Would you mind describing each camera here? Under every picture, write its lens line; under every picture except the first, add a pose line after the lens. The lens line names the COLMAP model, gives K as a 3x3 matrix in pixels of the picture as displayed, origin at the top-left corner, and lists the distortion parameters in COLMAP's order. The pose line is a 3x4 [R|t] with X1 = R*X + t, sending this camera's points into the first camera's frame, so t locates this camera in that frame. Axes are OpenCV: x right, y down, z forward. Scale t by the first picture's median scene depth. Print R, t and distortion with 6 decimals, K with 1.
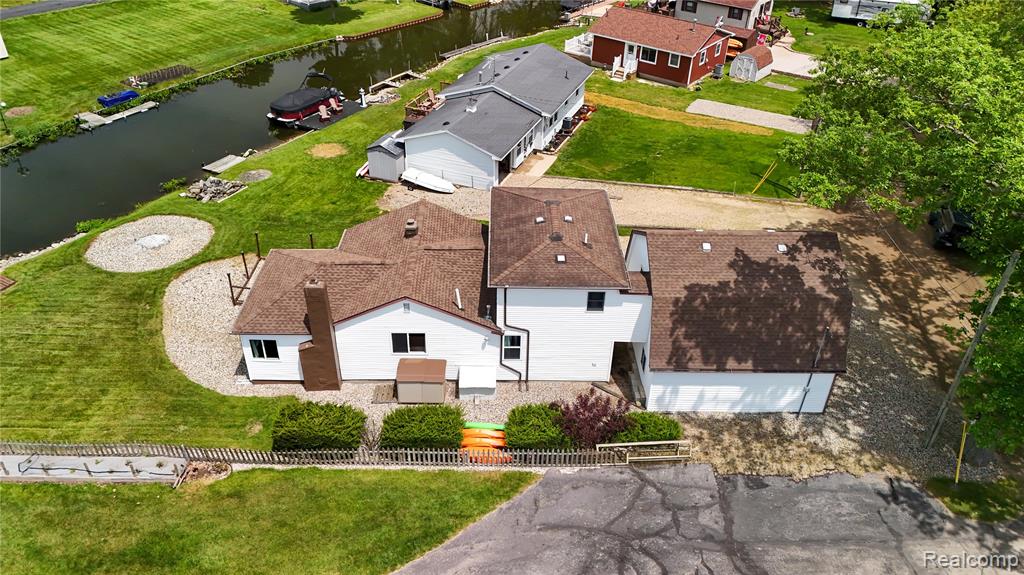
lens RADIAL K [[749.8, 0, 512.0], [0, 749.8, 287.5], [0, 0, 1]] dist [0.128621, -0.170967]
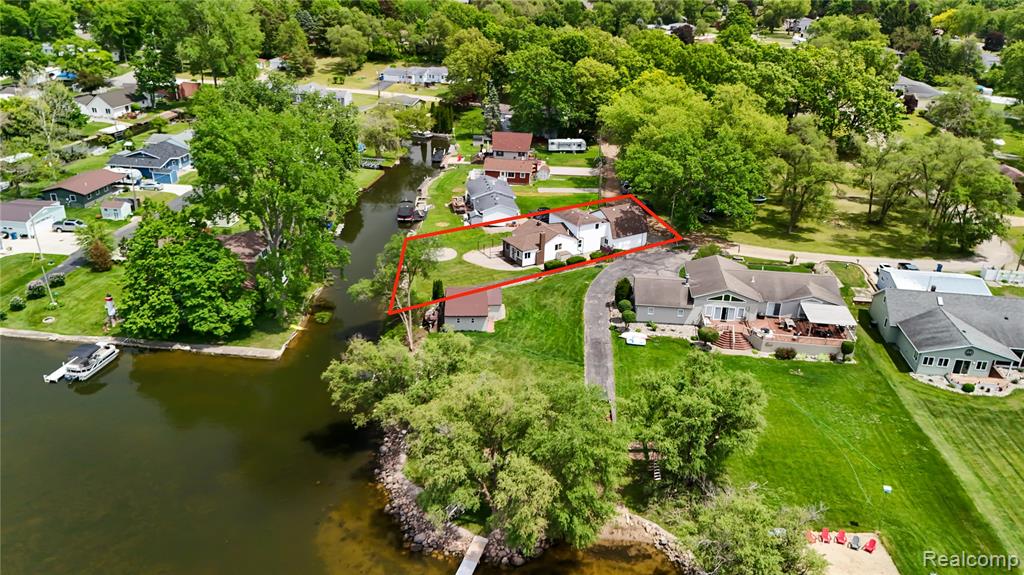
lens RADIAL K [[749.8, 0, 512.0], [0, 749.8, 287.5], [0, 0, 1]] dist [0.128621, -0.170967]
pose [[0.856535, -0.210180, 0.471352, -2.199861], [0.282536, 0.955261, -0.087462, 0.542094], [-0.431881, 0.208088, 0.877598, -2.241506]]
